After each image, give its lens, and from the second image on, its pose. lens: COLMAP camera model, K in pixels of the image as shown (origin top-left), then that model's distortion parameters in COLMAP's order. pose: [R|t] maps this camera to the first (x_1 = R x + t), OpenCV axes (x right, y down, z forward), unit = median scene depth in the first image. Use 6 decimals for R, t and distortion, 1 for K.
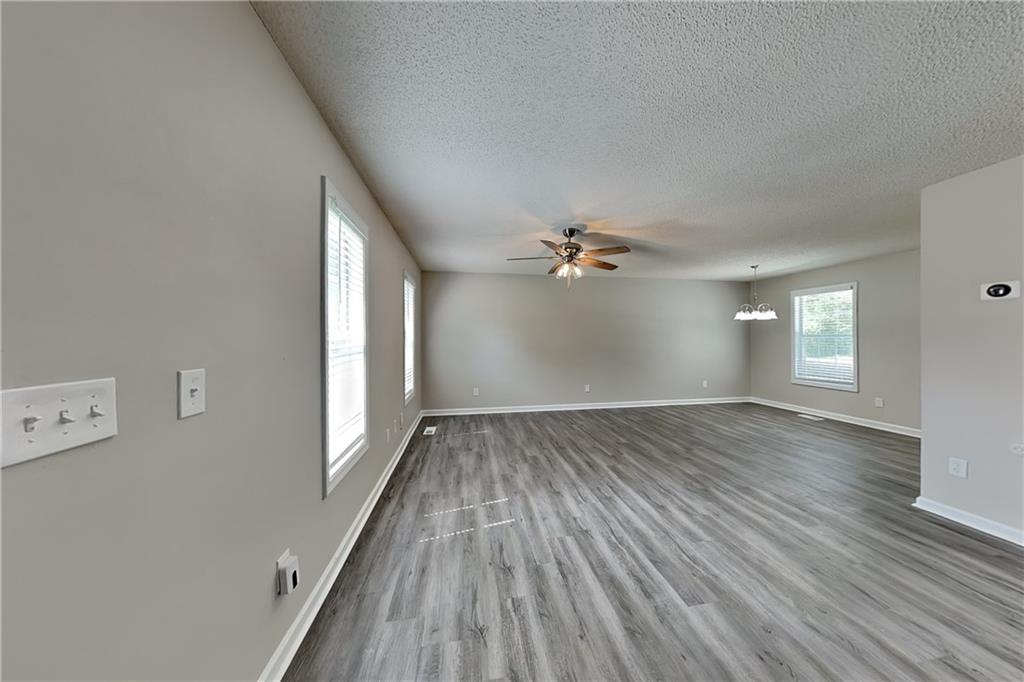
lens RADIAL K [[363.2, 0, 503.0], [0, 363.2, 340.6], [0, 0, 1]] dist [0.000282, -0.000078]
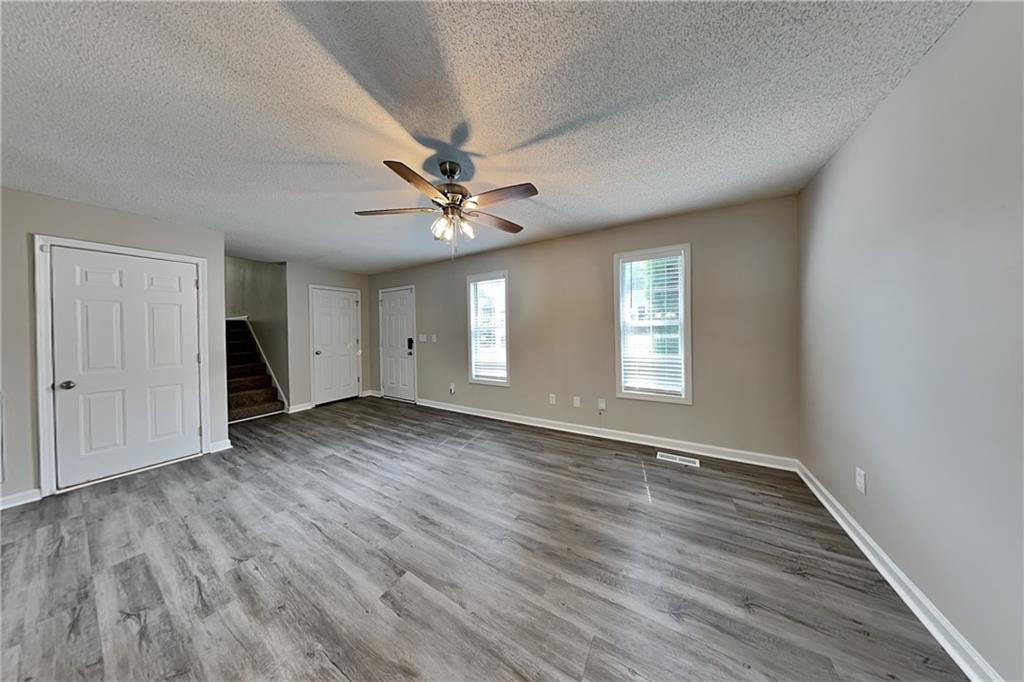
lens RADIAL K [[303.4, 0, 523.0], [0, 303.4, 330.3], [0, 0, 1]] dist [0.000243, -0.000017]
pose [[-0.669231, 0.013528, -0.742932, 0.825716], [0.008988, 0.999908, 0.010110, -0.017754], [0.743000, 0.000089, -0.669291, 2.332806]]
